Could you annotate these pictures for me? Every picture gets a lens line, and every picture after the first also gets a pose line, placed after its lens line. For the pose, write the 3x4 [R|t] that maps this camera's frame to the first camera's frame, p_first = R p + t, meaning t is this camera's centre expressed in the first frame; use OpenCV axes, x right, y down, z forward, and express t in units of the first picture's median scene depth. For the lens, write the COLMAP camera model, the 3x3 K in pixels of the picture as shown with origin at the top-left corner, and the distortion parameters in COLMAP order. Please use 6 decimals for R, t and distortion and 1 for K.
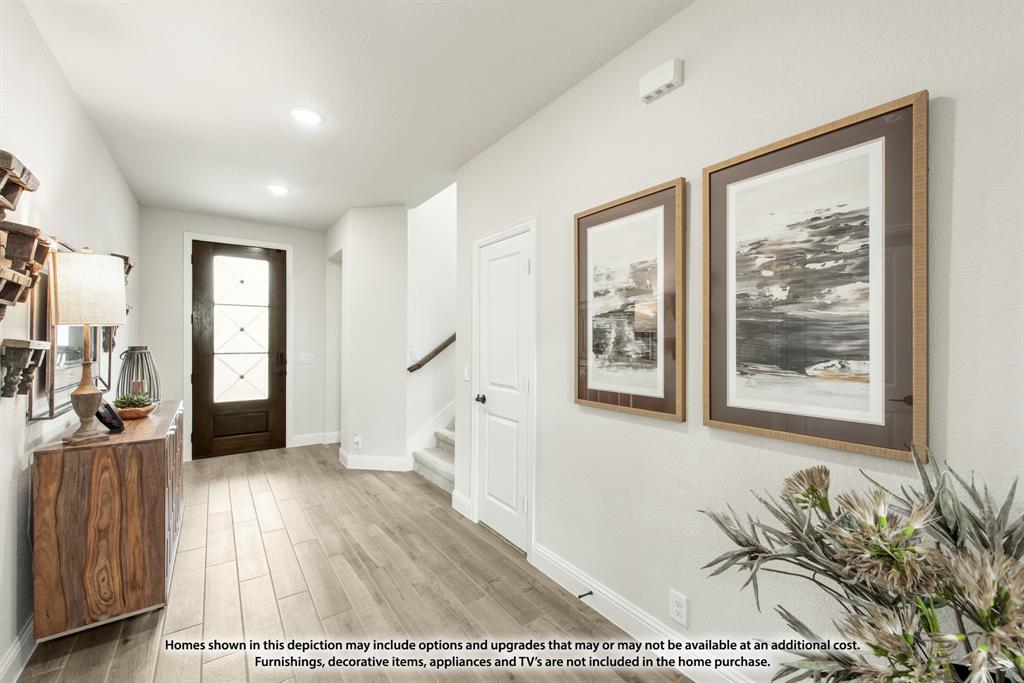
lens RADIAL K [[404.6, 0, 511.2], [0, 404.6, 339.5], [0, 0, 1]] dist [0.000648, 0.000005]
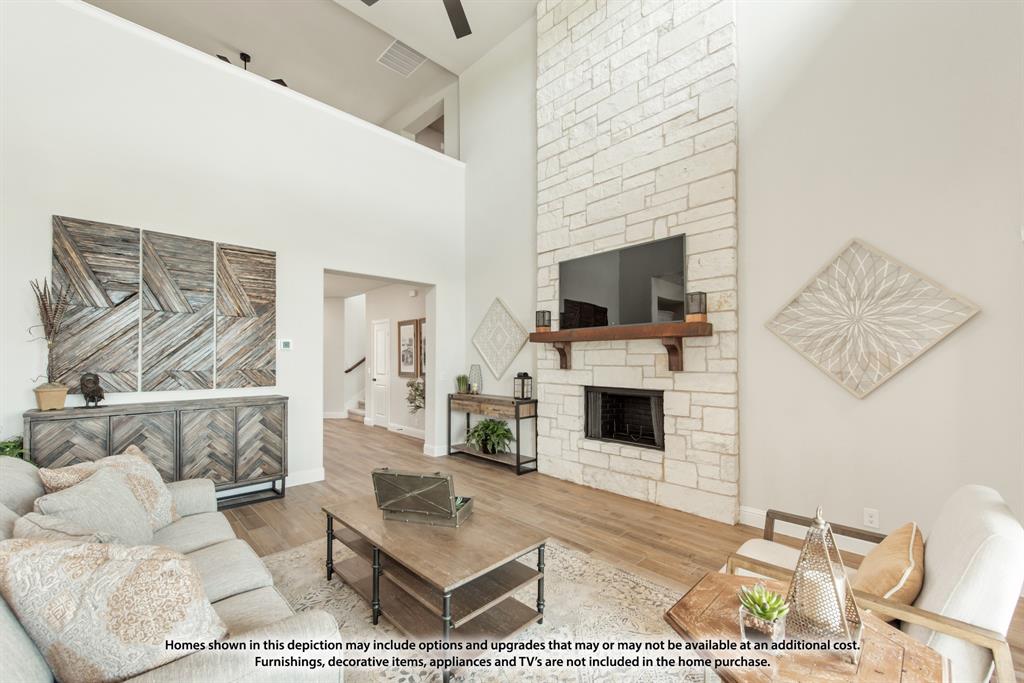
lens RADIAL K [[404.6, 0, 516.3], [0, 404.6, 348.1], [0, 0, 1]] dist [0.000648, 0.000005]
pose [[0.986462, -0.010208, 0.163670, 0.607415], [0.013289, 0.999754, -0.017738, -0.009127], [-0.163449, 0.019673, 0.986356, -2.629860]]
